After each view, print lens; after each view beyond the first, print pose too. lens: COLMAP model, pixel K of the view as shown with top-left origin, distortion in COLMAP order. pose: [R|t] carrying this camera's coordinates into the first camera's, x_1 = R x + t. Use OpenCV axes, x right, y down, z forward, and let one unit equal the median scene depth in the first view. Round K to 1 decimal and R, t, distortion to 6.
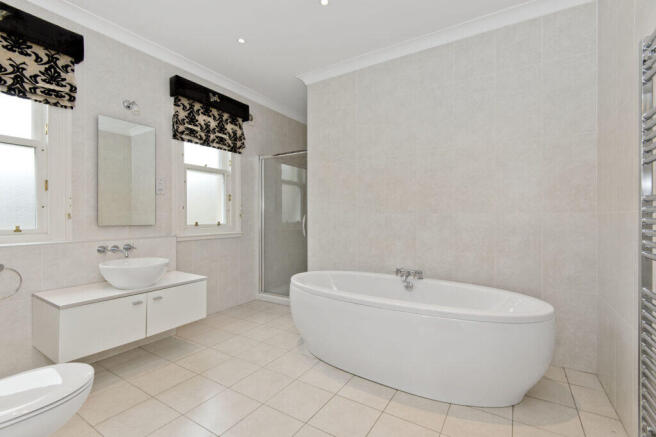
lens RADIAL K [[298.7, 0, 323.8], [0, 298.7, 206.8], [0, 0, 1]] dist [0.002606, 0.000351]
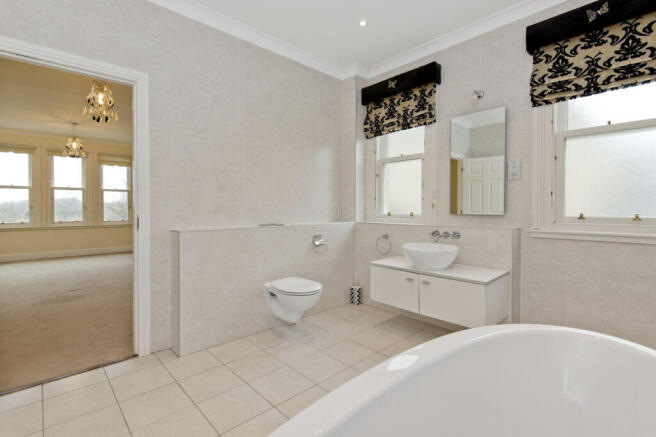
lens RADIAL K [[298.7, 0, 323.8], [0, 298.7, 206.8], [0, 0, 1]] dist [0.002606, 0.000351]
pose [[-0.235675, 0.001934, -0.971830, 0.465145], [0.038996, 0.999211, -0.007469, 0.022971], [0.971049, -0.039657, -0.235564, 0.743696]]
